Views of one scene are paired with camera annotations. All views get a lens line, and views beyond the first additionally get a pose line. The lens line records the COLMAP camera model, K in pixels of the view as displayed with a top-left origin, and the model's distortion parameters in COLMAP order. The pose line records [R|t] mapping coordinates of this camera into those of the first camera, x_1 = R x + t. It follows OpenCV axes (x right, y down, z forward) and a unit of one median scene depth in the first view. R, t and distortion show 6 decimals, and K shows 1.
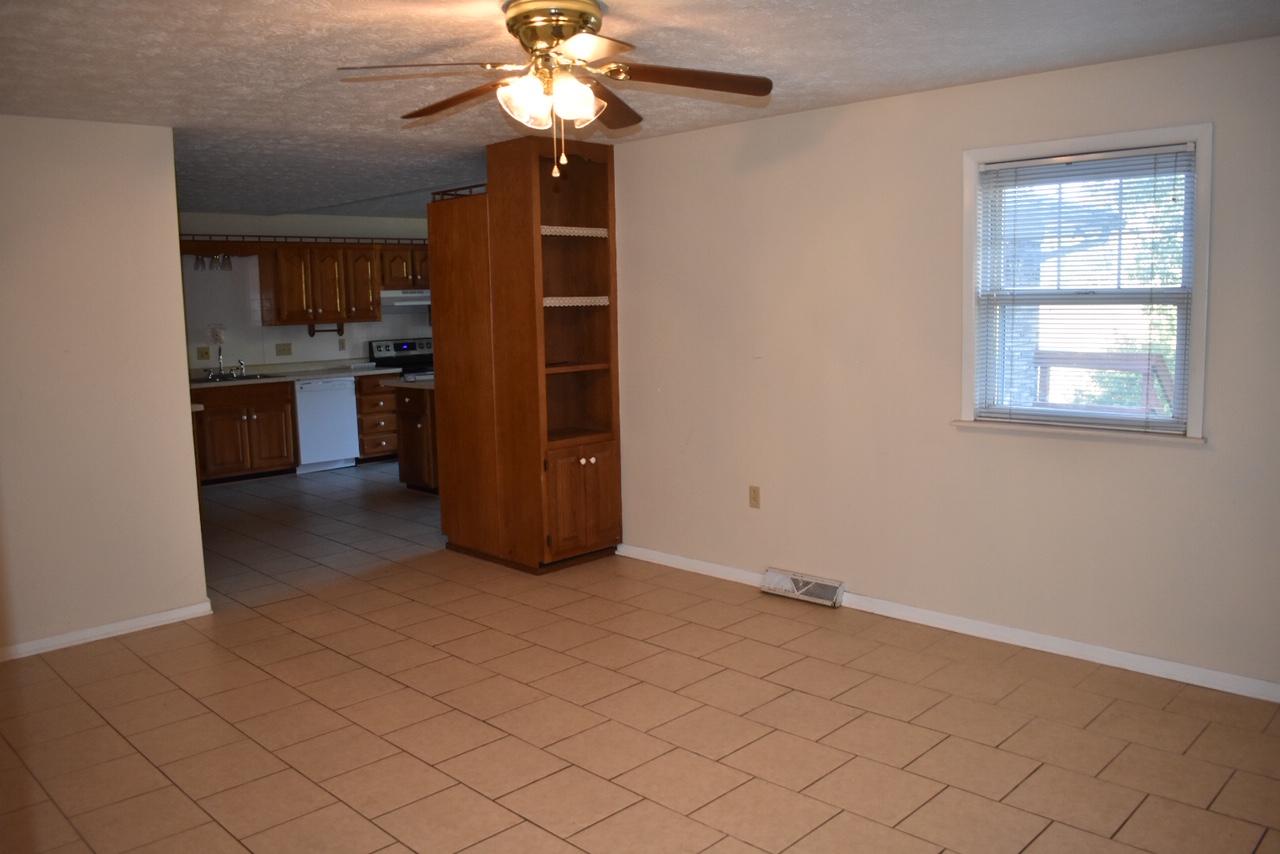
lens RADIAL K [[993.0, 0, 640.0], [0, 993.0, 427.0], [0, 0, 1]] dist [-0.089594, 0.008081]
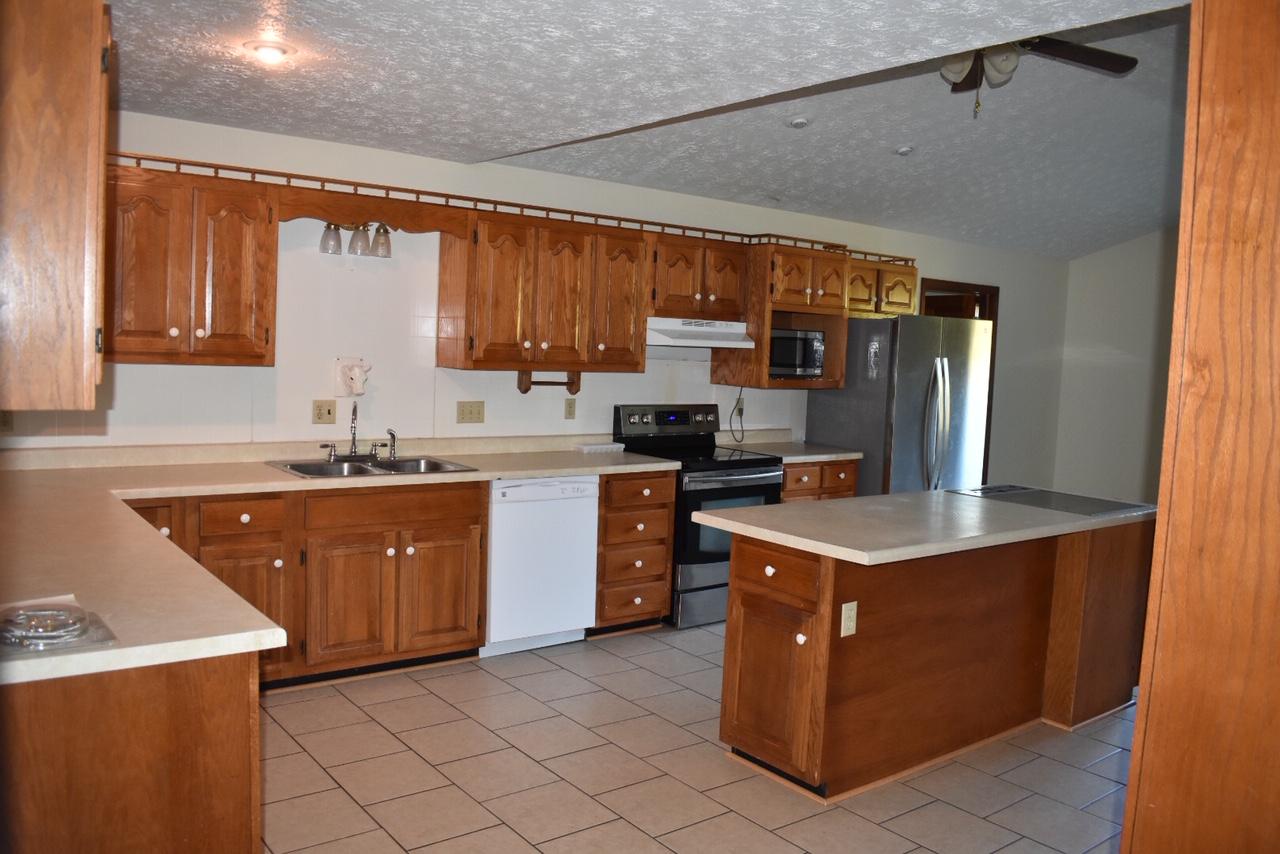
lens RADIAL K [[993.0, 0, 640.0], [0, 993.0, 427.0], [0, 0, 1]] dist [-0.089594, 0.008081]
pose [[0.988787, 0.073694, -0.129884, -0.198771], [-0.079920, 0.995857, -0.043381, -0.054635], [0.126149, 0.053275, 0.990580, 0.470324]]
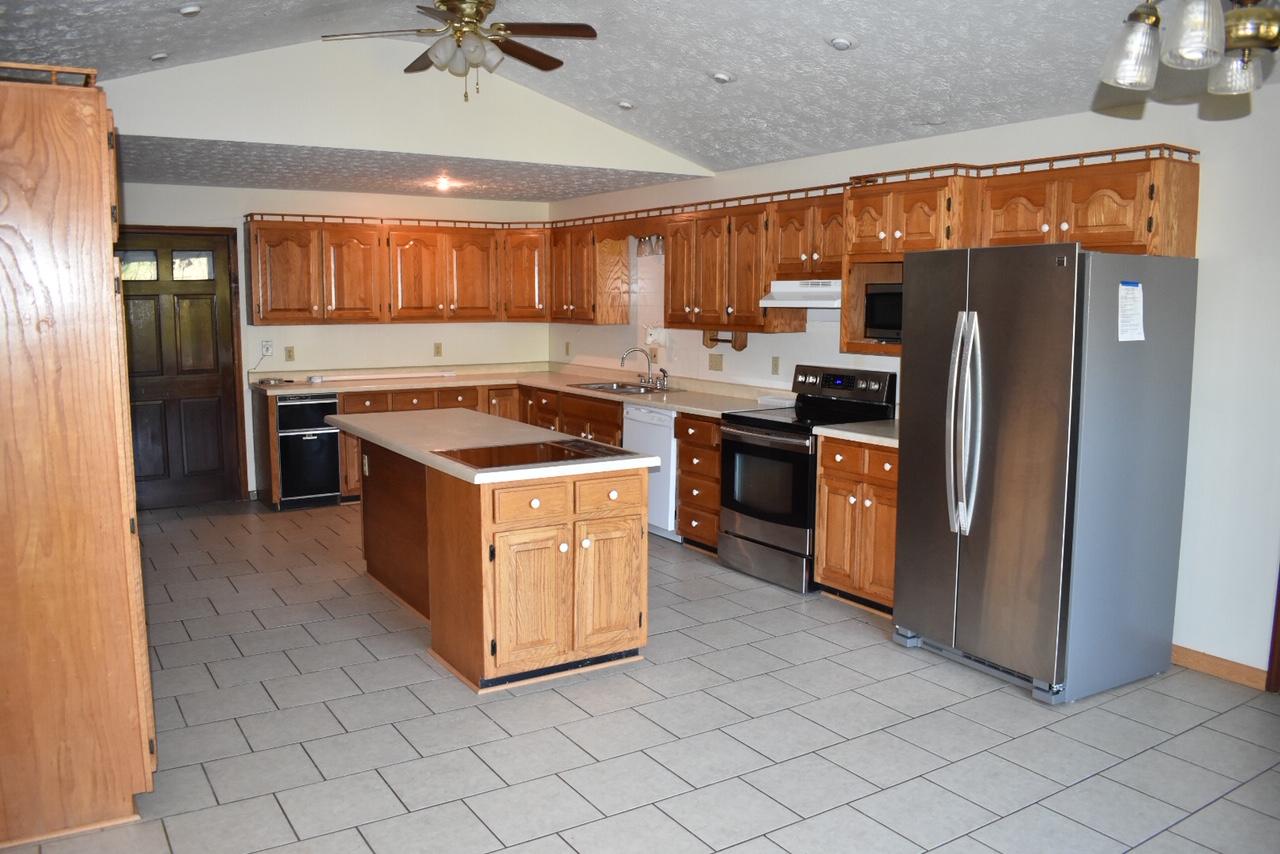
lens RADIAL K [[993.0, 0, 640.0], [0, 993.0, 427.0], [0, 0, 1]] dist [-0.089594, 0.008081]
pose [[-0.220528, 0.143846, -0.964715, 0.354742], [-0.126473, 0.976499, 0.174514, -0.152229], [0.967146, 0.160496, -0.197153, 1.094977]]
